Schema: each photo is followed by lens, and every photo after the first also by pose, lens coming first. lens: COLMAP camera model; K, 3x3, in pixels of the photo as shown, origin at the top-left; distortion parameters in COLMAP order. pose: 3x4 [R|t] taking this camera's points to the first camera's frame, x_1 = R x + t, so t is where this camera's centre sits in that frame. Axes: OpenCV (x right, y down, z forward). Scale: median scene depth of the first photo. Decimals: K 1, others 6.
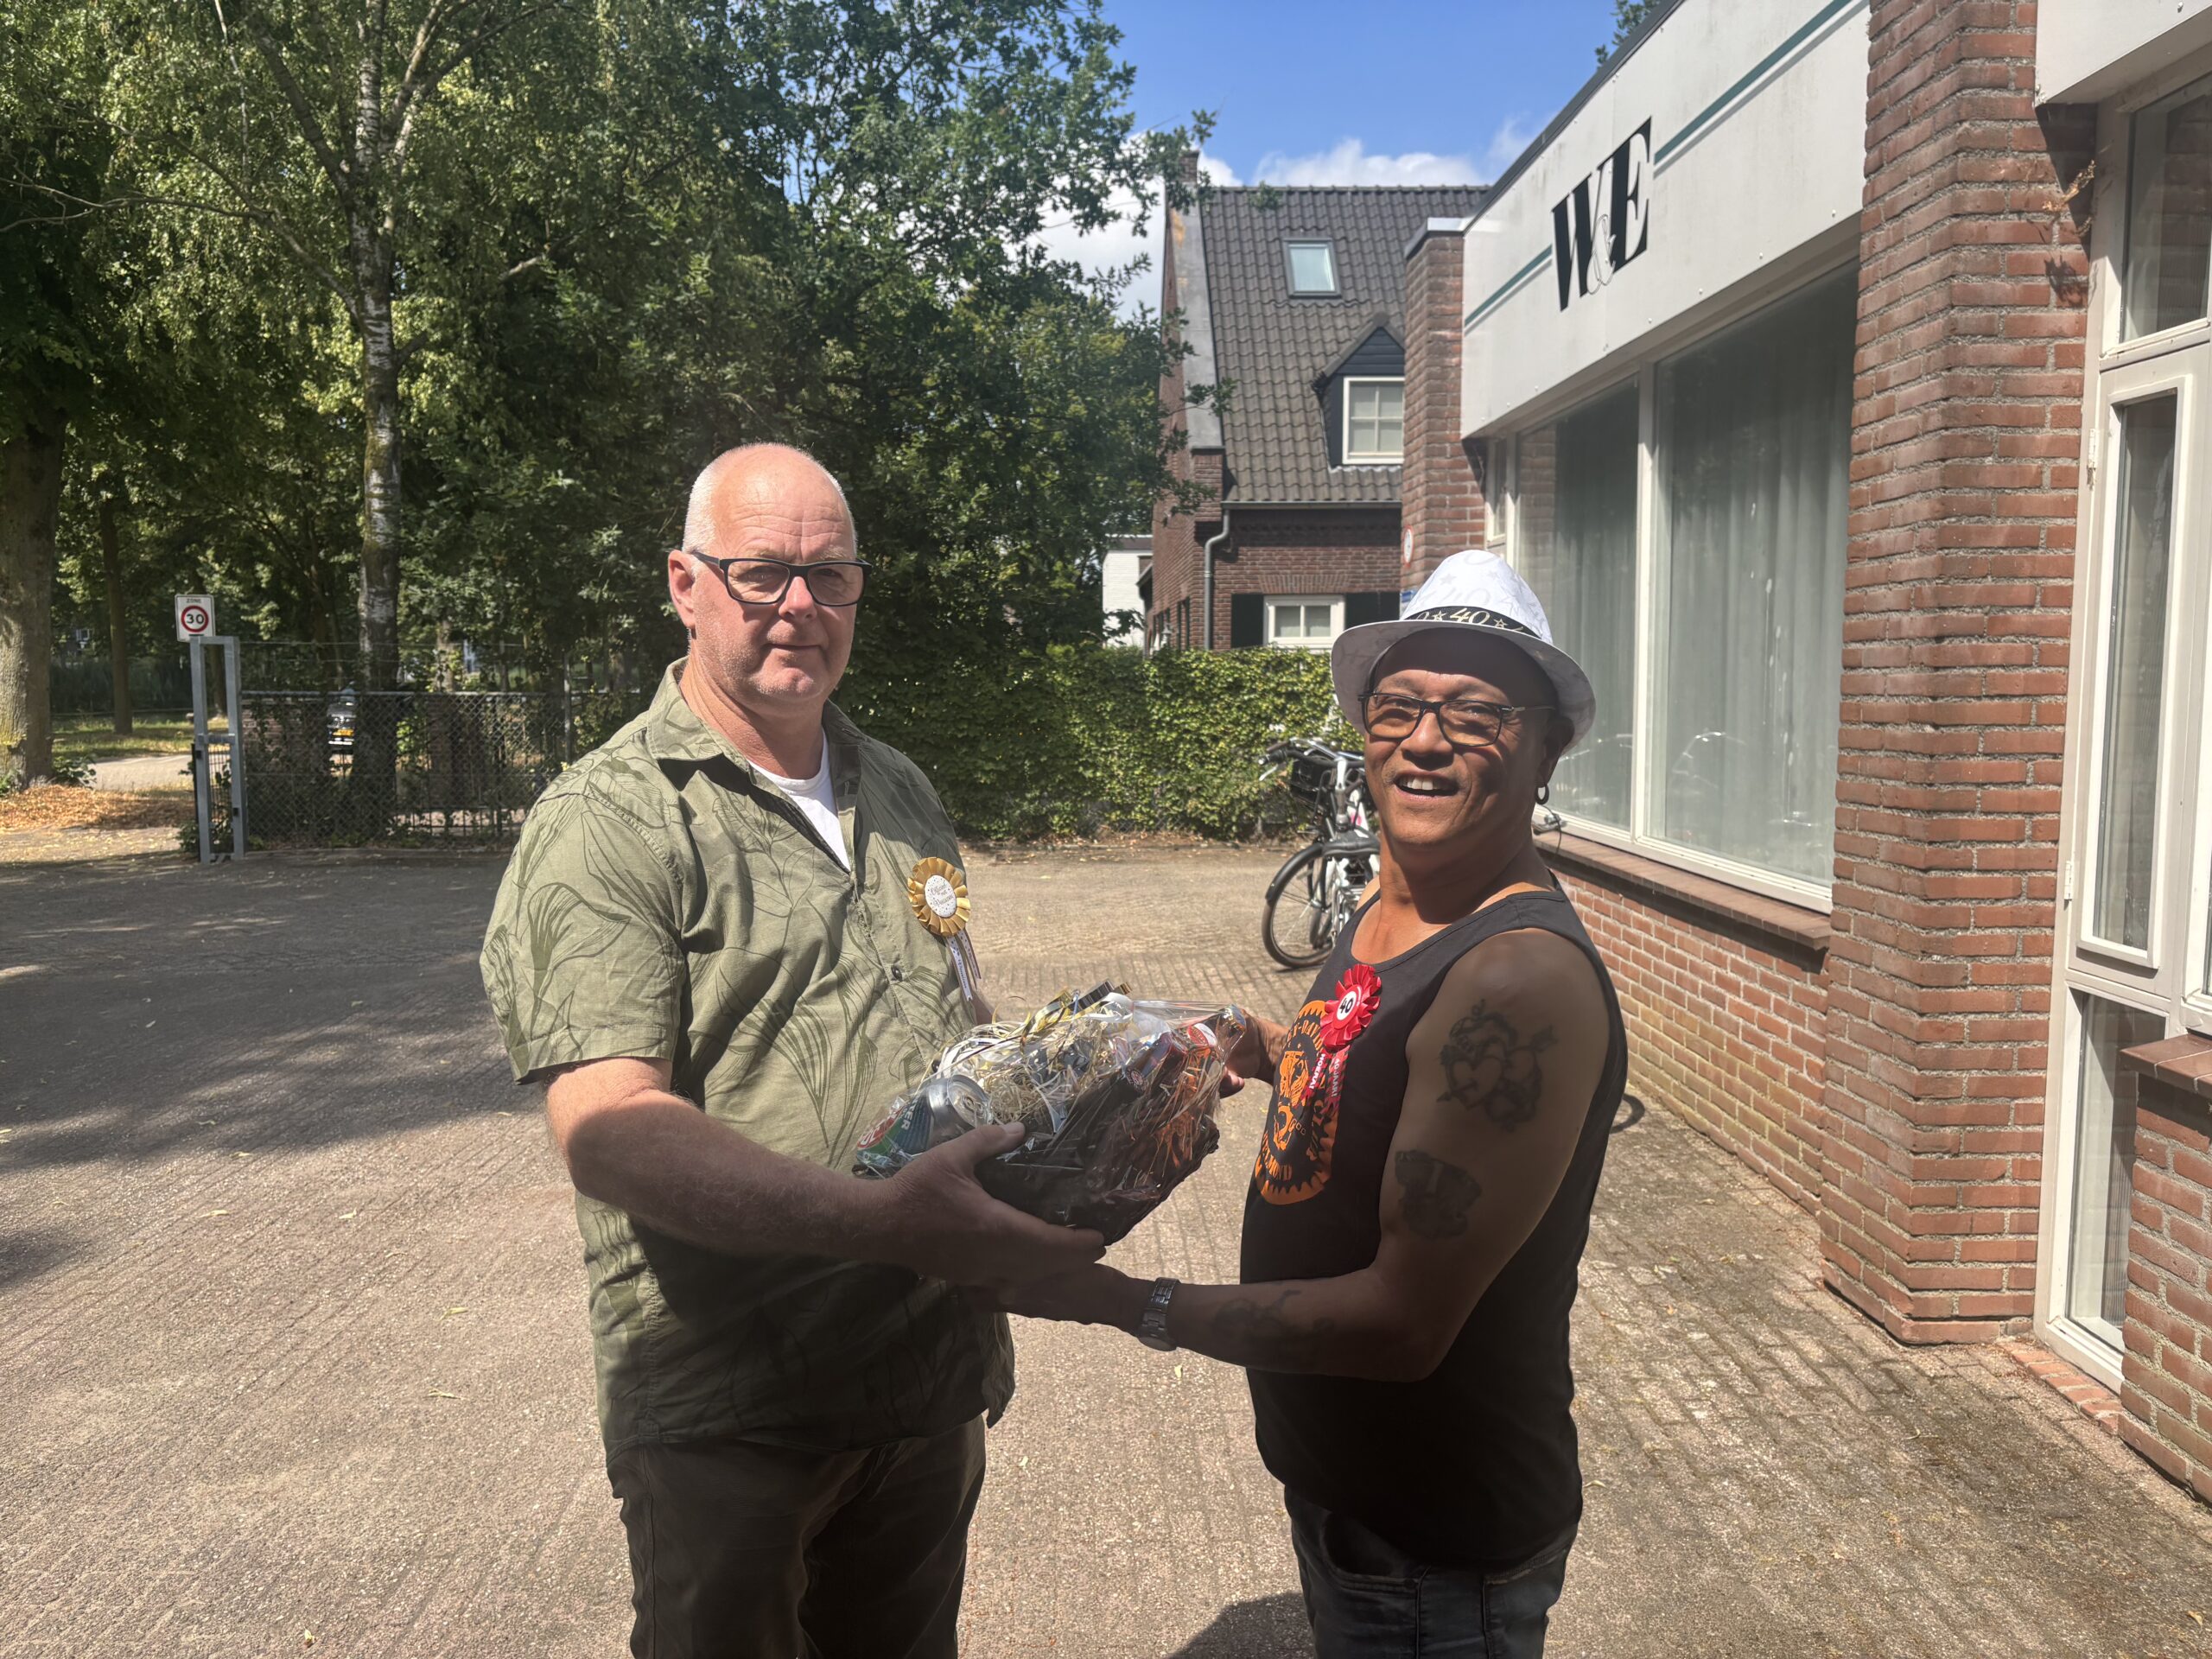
lens RADIAL K [[1664.1, 0, 1084.5], [0, 1664.1, 838.8], [0, 0, 1]] dist [0.026045, -0.028266]
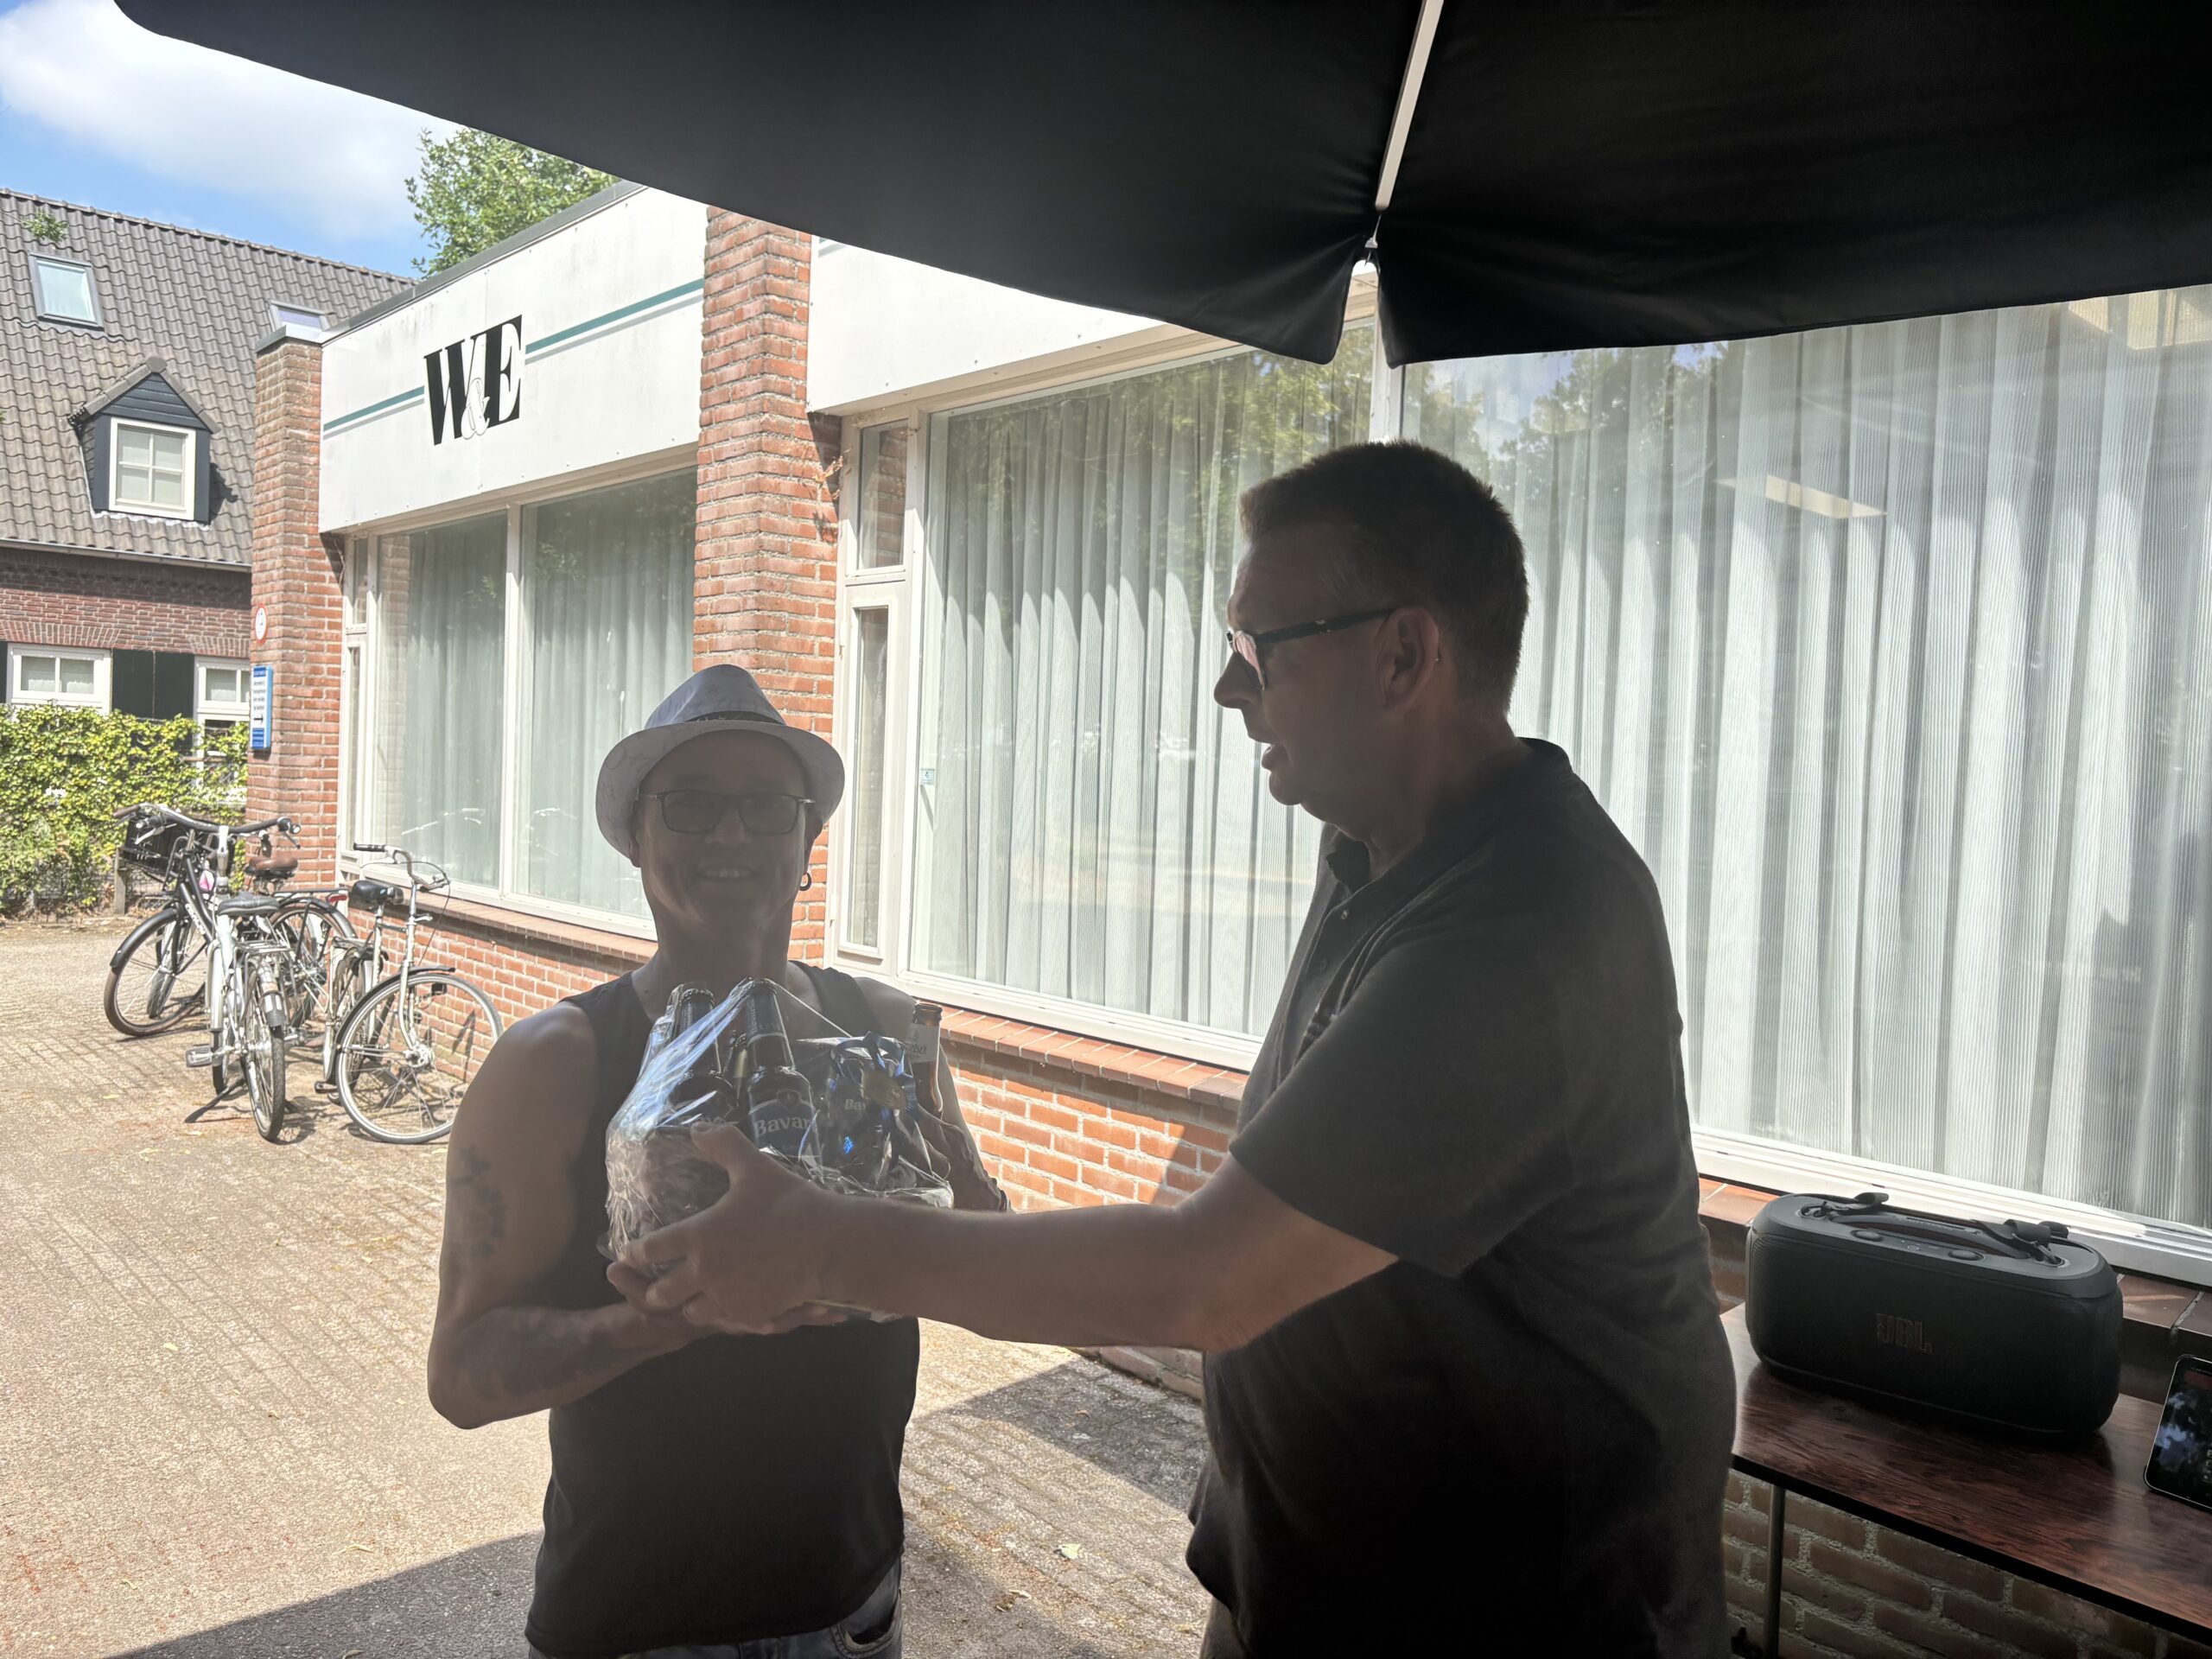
lens RADIAL K [[1664.1, 0, 1100.4], [0, 1664.1, 832.8], [0, 0, 1]] dist [0.026045, -0.028266]
pose [[0.755097, 0.010662, 0.655527, -0.128162], [0.021567, 0.998923, -0.041090, 0.013331], [-0.655259, 0.045164, 0.754053, -0.178544]]
